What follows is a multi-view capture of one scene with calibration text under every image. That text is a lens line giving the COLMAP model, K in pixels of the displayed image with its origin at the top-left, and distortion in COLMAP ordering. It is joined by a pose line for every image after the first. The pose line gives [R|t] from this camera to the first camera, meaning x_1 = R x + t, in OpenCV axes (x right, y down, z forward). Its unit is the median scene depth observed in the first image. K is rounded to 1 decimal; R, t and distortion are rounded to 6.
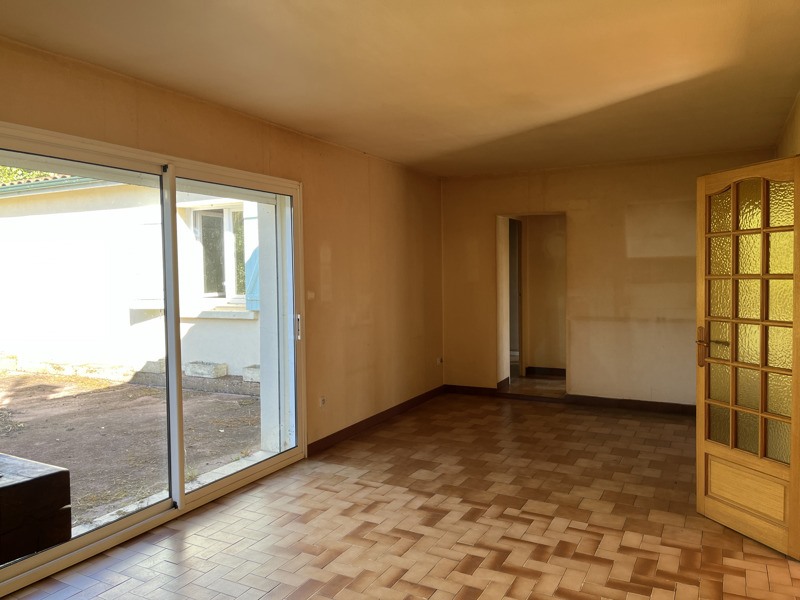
lens RADIAL K [[605.1, 0, 399.1], [0, 605.1, 298.6], [0, 0, 1]] dist [0.001865, -0.007075]
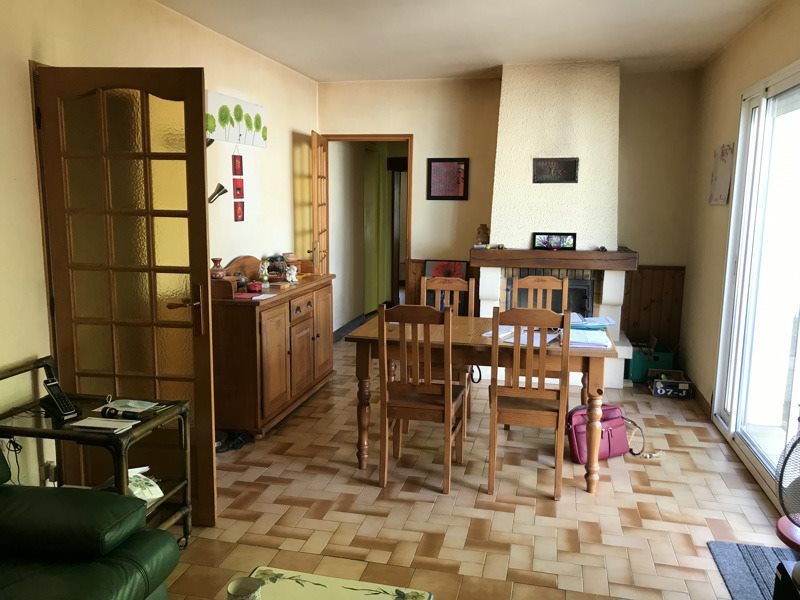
lens RADIAL K [[662.0, 0, 400.1], [0, 662.0, 299.4], [0, 0, 1]] dist [0.012906, 0.000685]
pose [[-0.966815, 0.047759, -0.250973, 0.367088], [-0.004126, 0.979324, 0.202254, -0.098632], [0.255444, 0.196578, -0.946629, 1.796481]]
